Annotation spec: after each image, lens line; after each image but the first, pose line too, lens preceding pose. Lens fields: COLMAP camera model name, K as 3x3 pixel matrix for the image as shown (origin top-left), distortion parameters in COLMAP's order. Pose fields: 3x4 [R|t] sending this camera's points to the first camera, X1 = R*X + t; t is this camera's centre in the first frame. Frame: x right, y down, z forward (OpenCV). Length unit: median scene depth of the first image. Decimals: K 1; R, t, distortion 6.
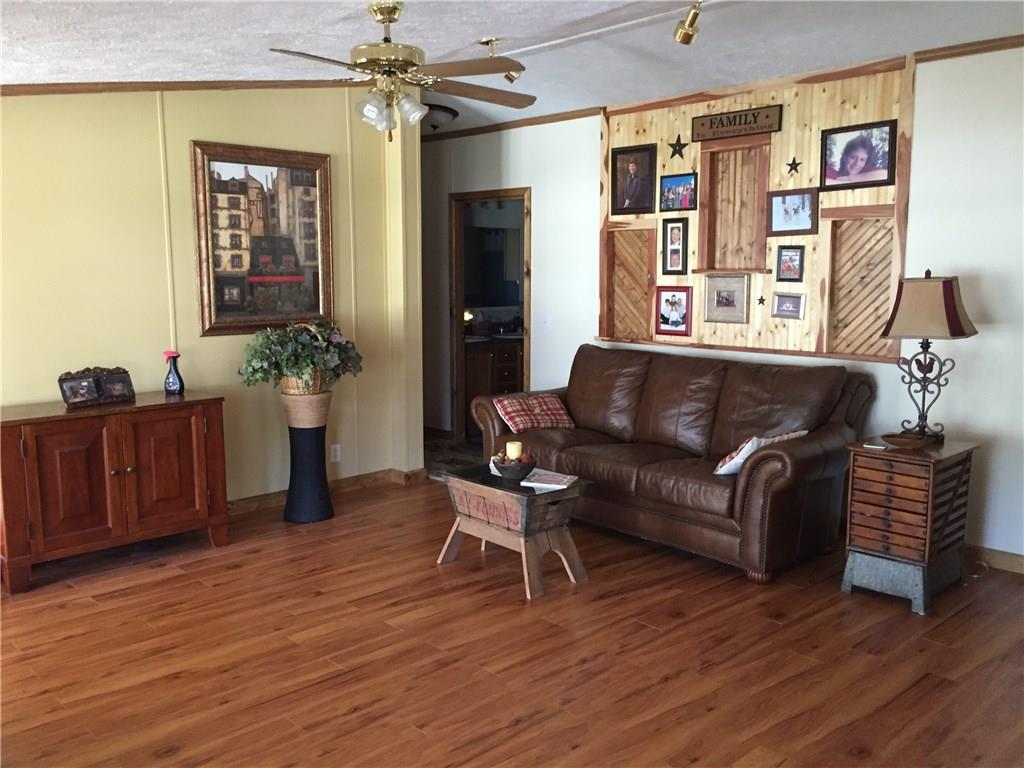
lens RADIAL K [[880.4, 0, 509.4], [0, 880.4, 384.2], [0, 0, 1]] dist [0.093844, -0.133572]
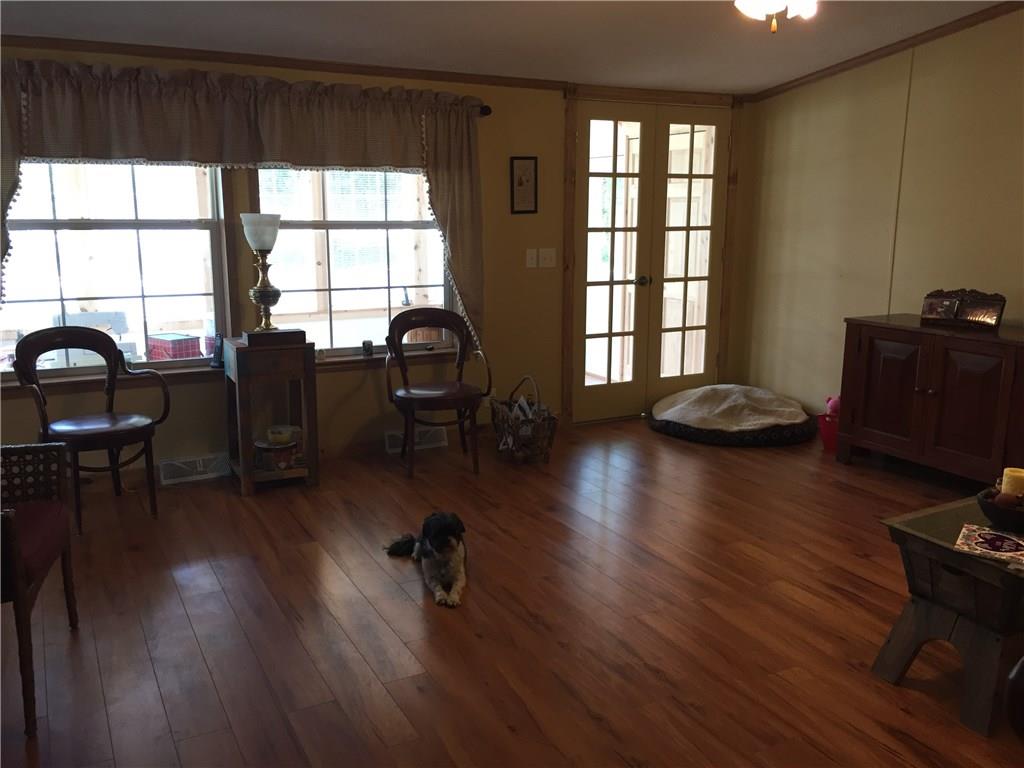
lens RADIAL K [[880.4, 0, 509.4], [0, 880.4, 384.2], [0, 0, 1]] dist [0.093844, -0.133572]
pose [[-0.261991, 0.192913, -0.945593, 0.550751], [-0.129842, 0.963863, 0.232615, -0.072384], [0.956296, 0.183721, -0.227475, 0.667737]]
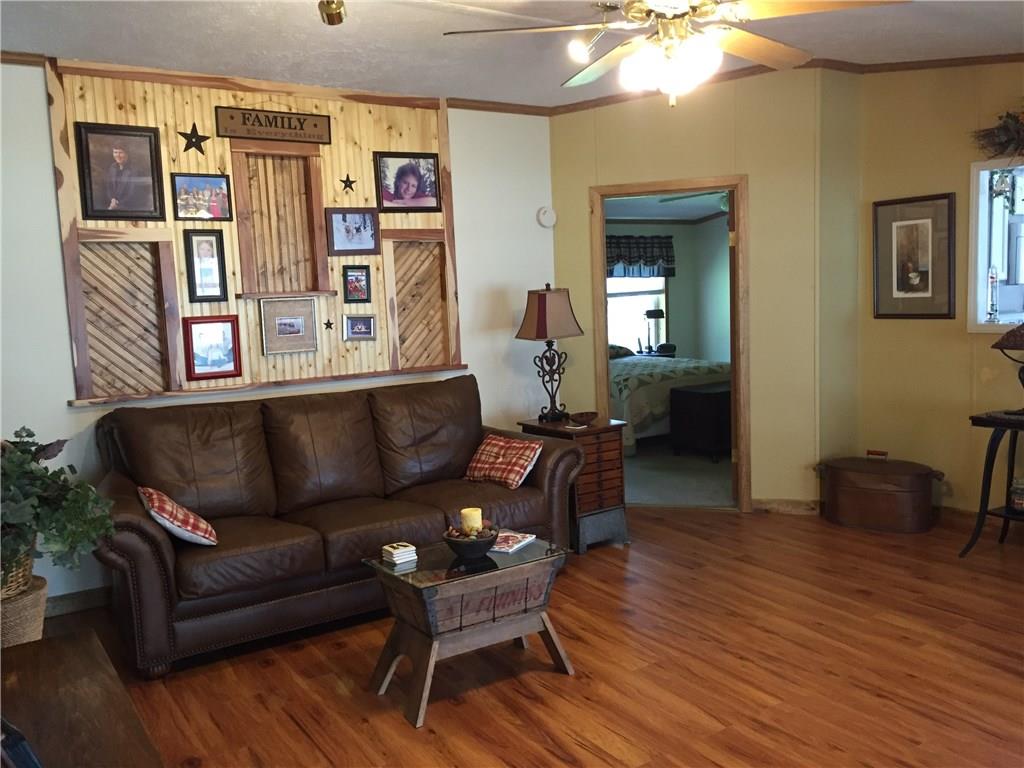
lens RADIAL K [[880.4, 0, 509.4], [0, 880.4, 384.2], [0, 0, 1]] dist [0.093844, -0.133572]
pose [[0.168849, -0.117333, 0.978633, -0.609666], [0.166757, 0.981976, 0.088962, -0.086764], [-0.971433, 0.148173, 0.185372, 0.677813]]
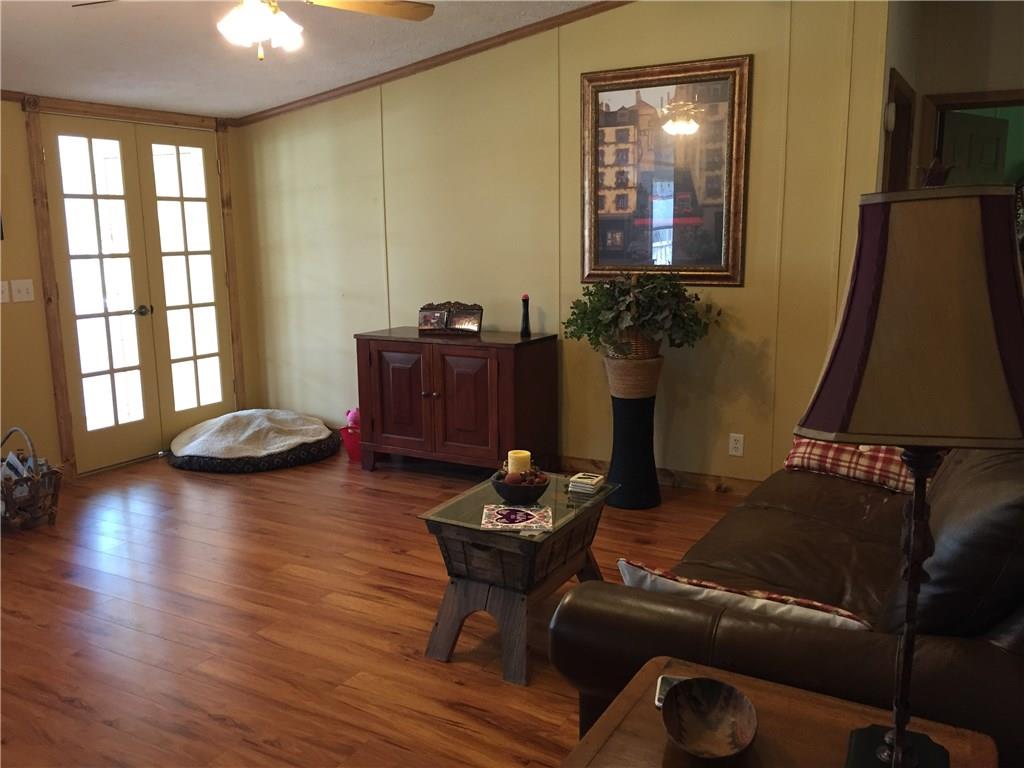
lens RADIAL K [[880.4, 0, 509.4], [0, 880.4, 384.2], [0, 0, 1]] dist [0.093844, -0.133572]
pose [[0.286347, 0.167263, -0.943413, 0.550321], [-0.115171, 0.983514, 0.139415, -0.070456], [0.951179, 0.068733, 0.300890, 0.651187]]
